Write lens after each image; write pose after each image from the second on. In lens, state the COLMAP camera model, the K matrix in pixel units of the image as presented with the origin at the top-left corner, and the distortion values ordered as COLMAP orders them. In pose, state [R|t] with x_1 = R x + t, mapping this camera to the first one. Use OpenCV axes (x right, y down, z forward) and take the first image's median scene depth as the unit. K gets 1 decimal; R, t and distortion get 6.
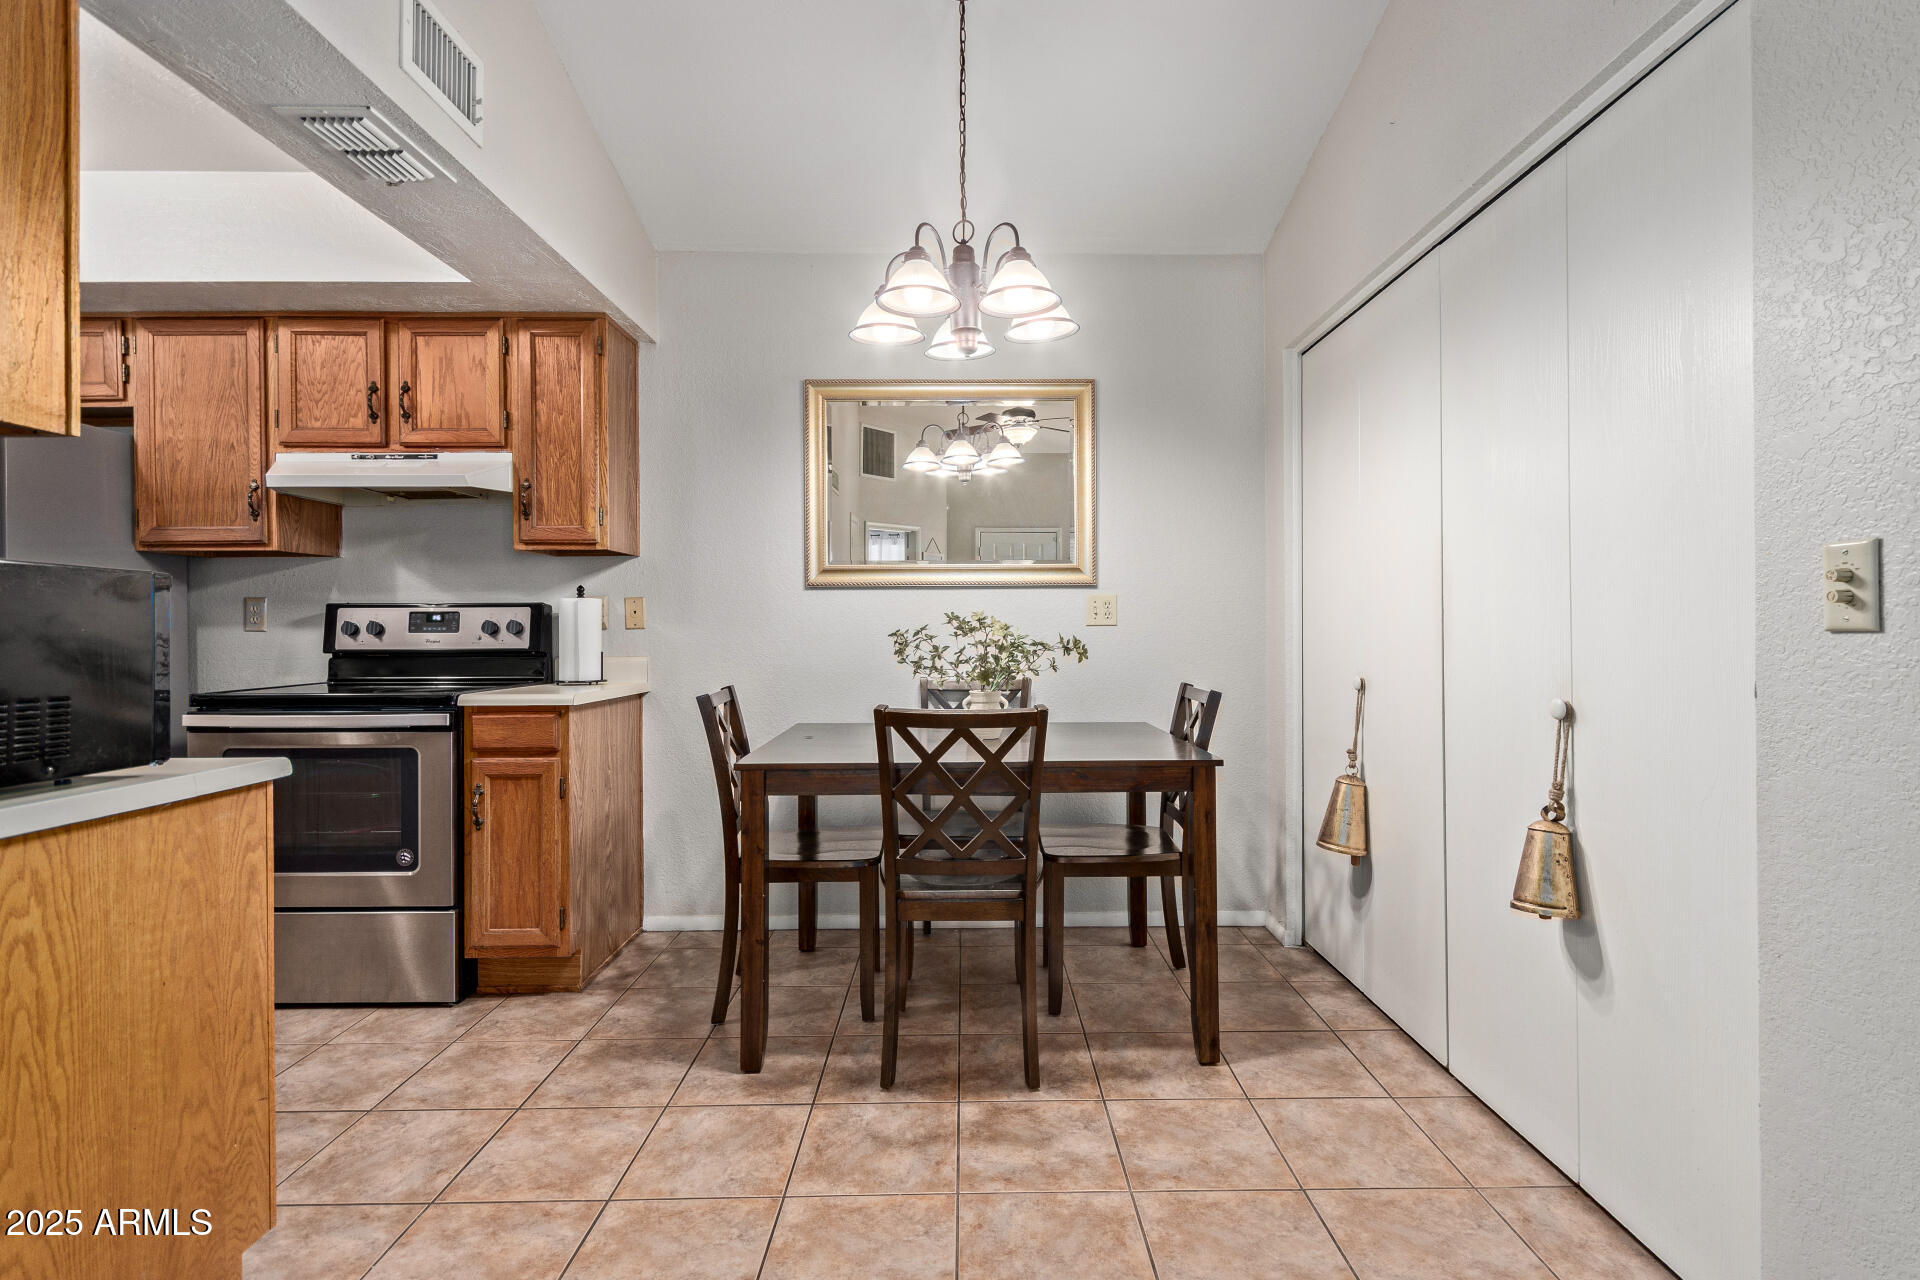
lens RADIAL K [[893.9, 0, 978.1], [0, 893.9, 629.4], [0, 0, 1]] dist [0.004105, -0.000345]
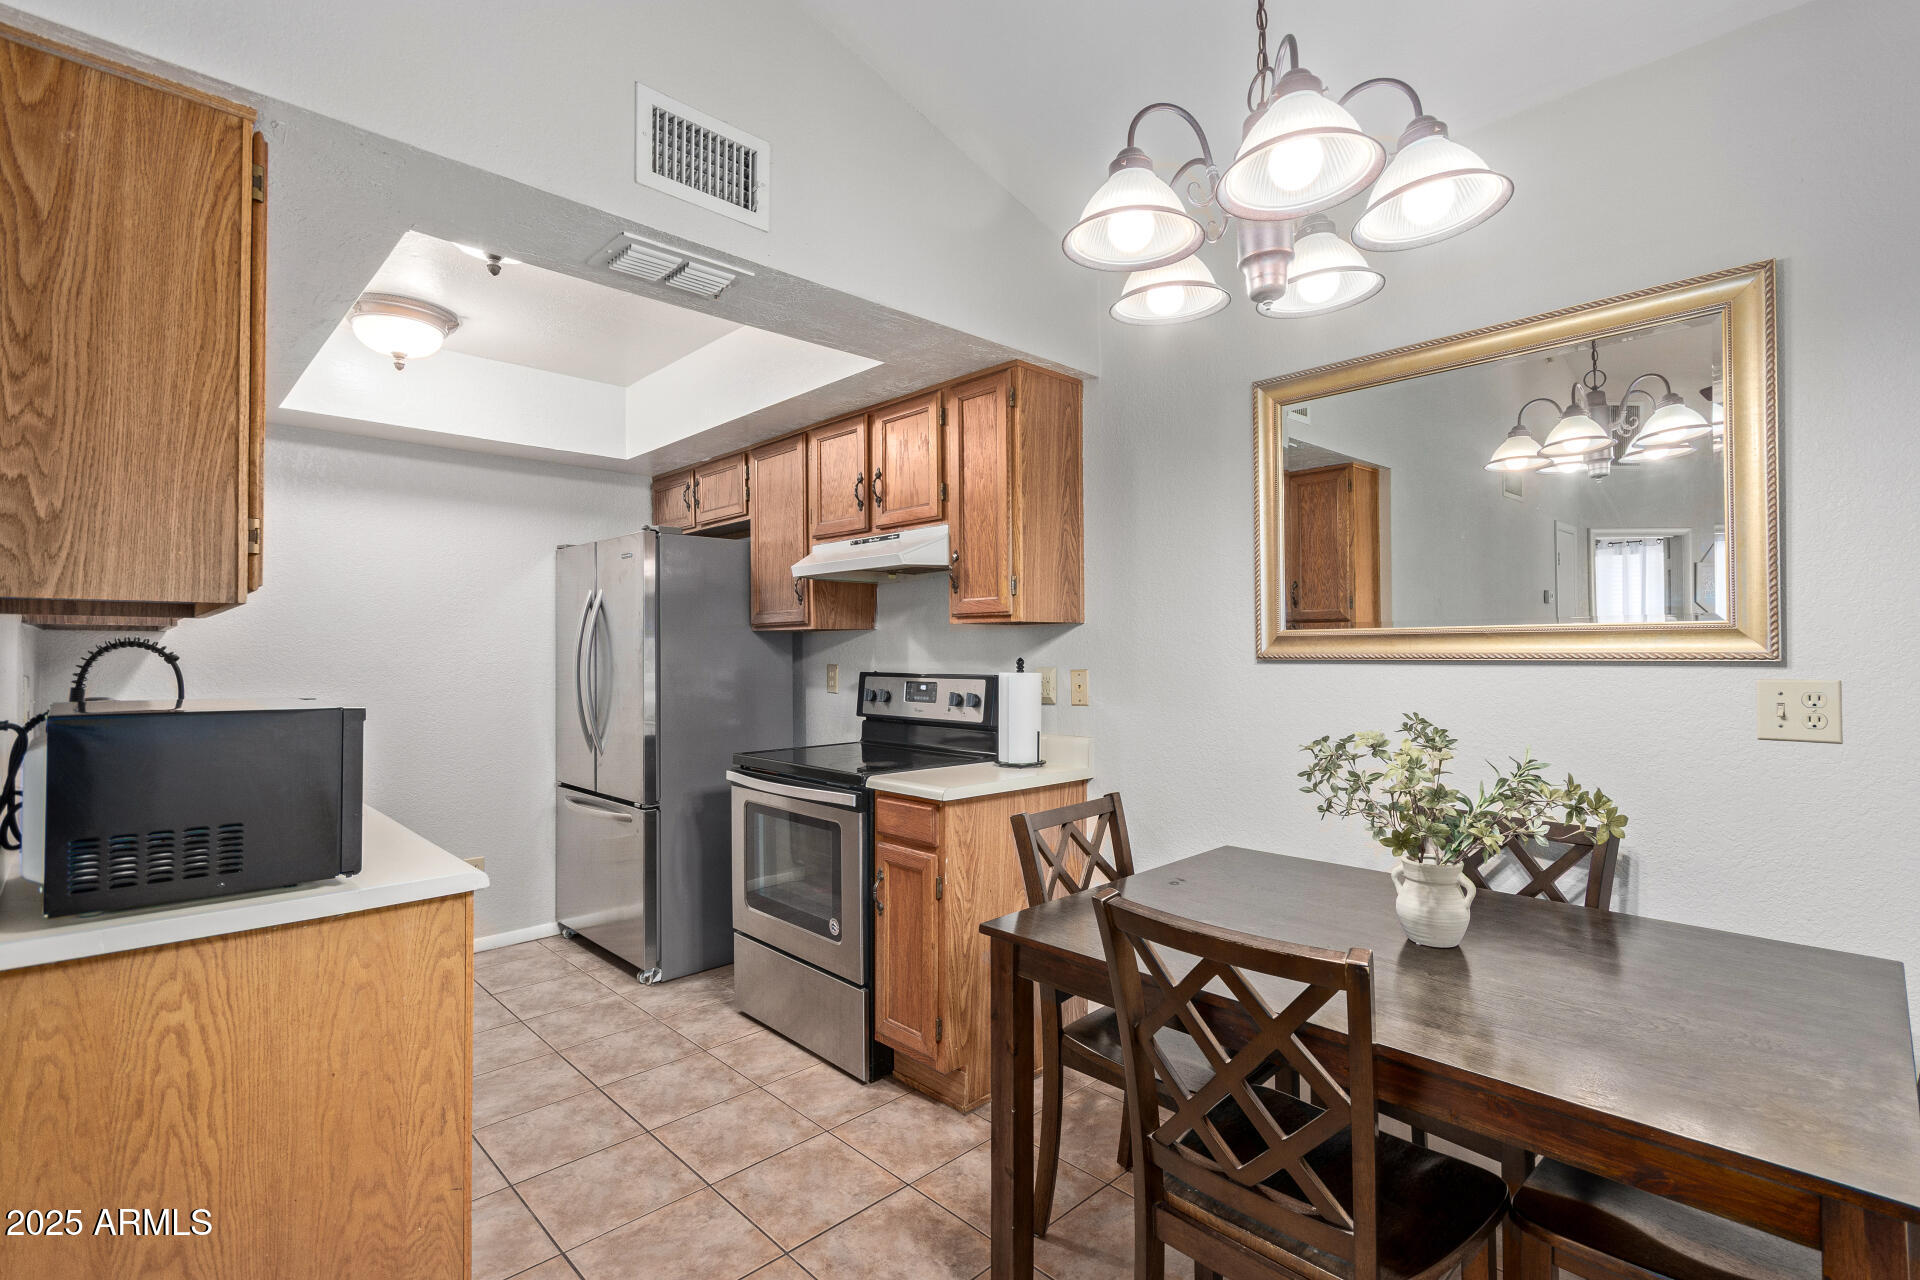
lens RADIAL K [[893.9, 0, 980.8], [0, 893.9, 644.1], [0, 0, 1]] dist [0.004105, -0.000345]
pose [[0.690120, -0.003385, -0.723687, 0.224349], [-0.000945, 0.999984, -0.005578, -0.067058], [0.723694, 0.004534, 0.690106, 0.381787]]
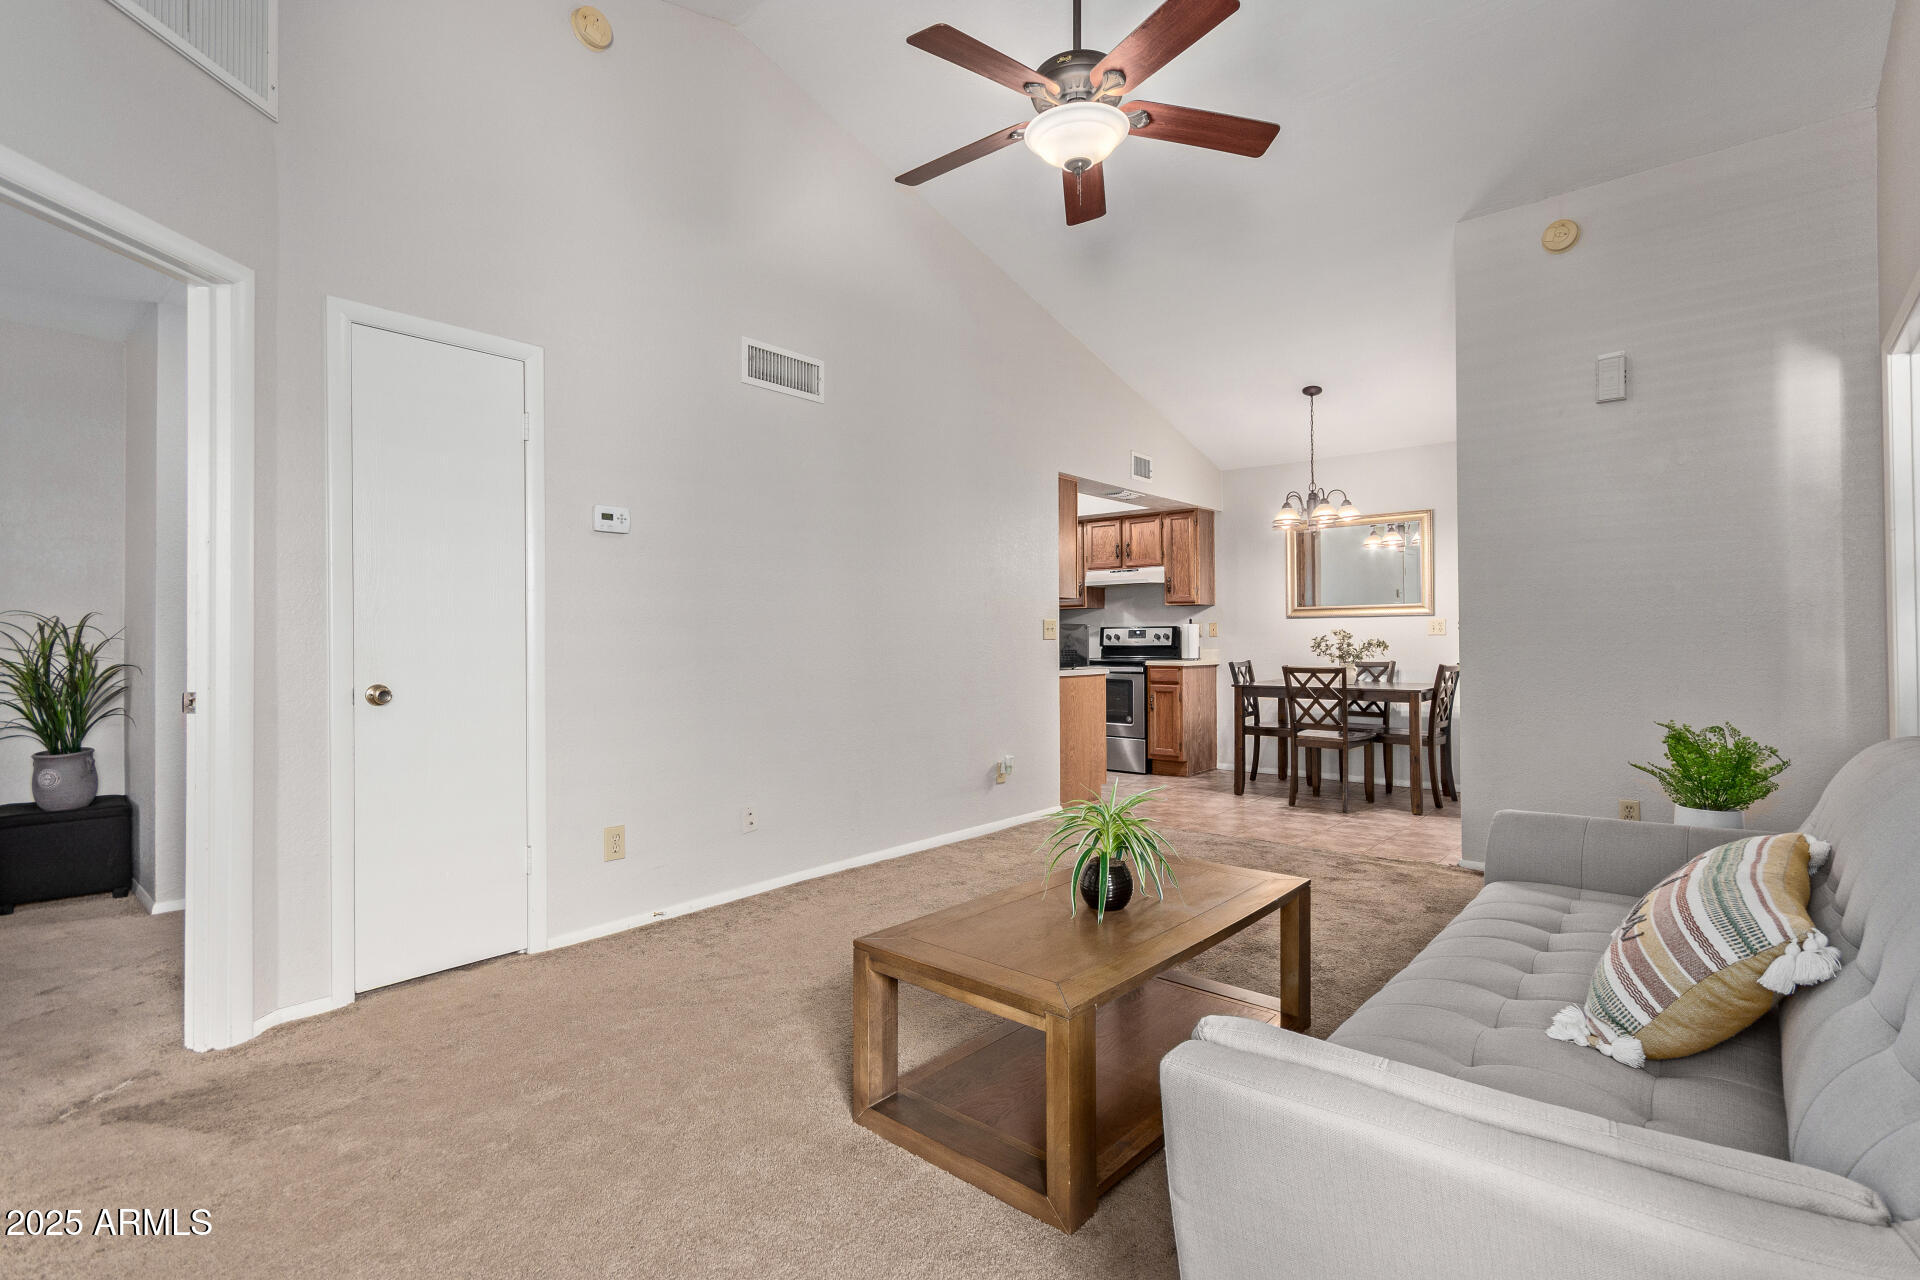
lens RADIAL K [[893.9, 0, 977.0], [0, 893.9, 625.5], [0, 0, 1]] dist [0.004105, -0.000345]
pose [[0.756784, -0.010308, -0.653584, 0.784160], [-0.002641, 0.999819, -0.018826, 0.017475], [0.653660, 0.015973, 0.756620, -1.350553]]
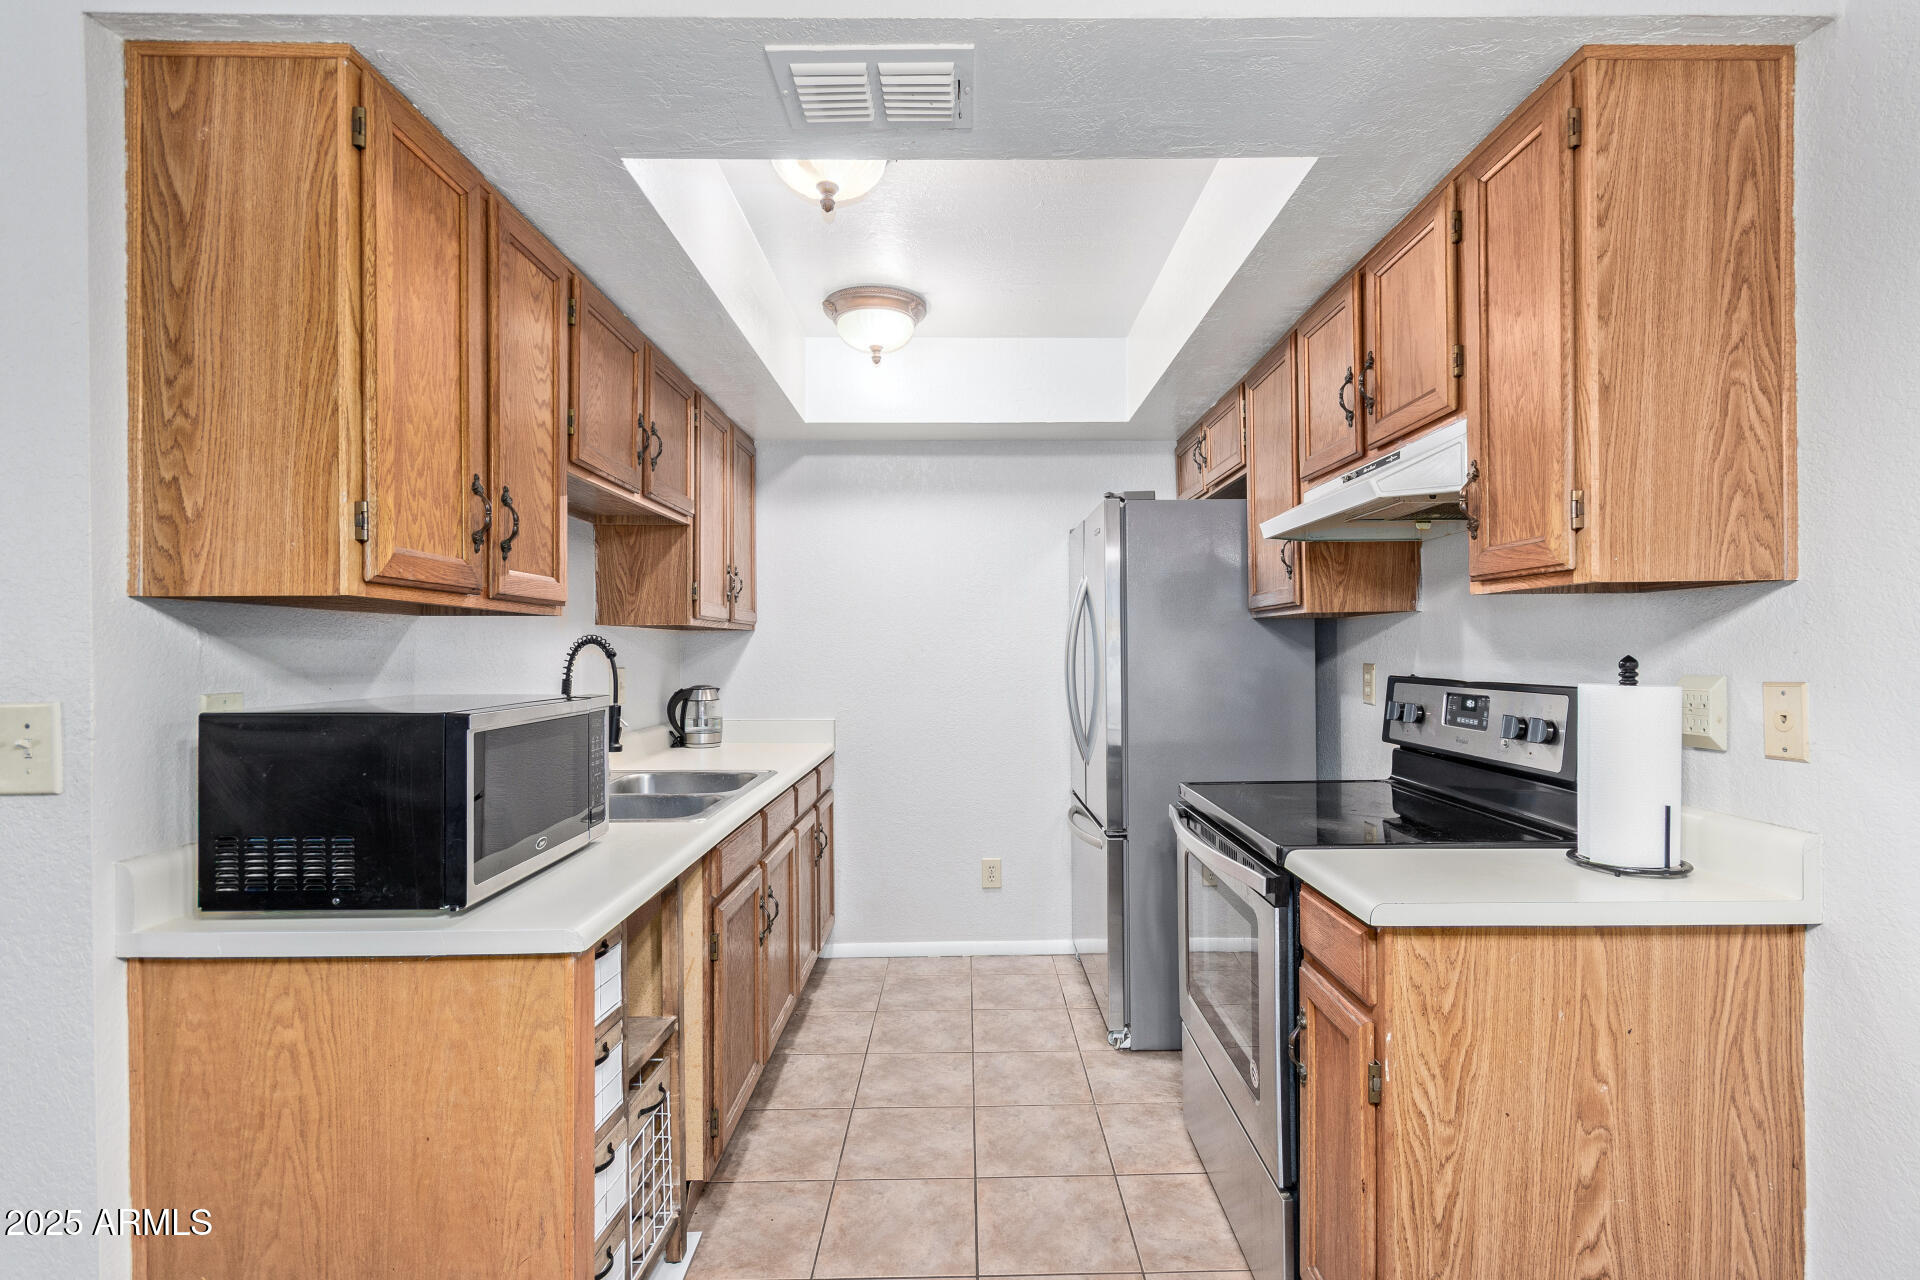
lens RADIAL K [[893.9, 0, 979.0], [0, 893.9, 651.8], [0, 0, 1]] dist [0.004105, -0.000345]
pose [[-0.001864, 0.007707, -0.999969, 0.028988], [0.005099, 0.999957, 0.007698, -0.065325], [0.999985, -0.005084, -0.001903, 0.757183]]
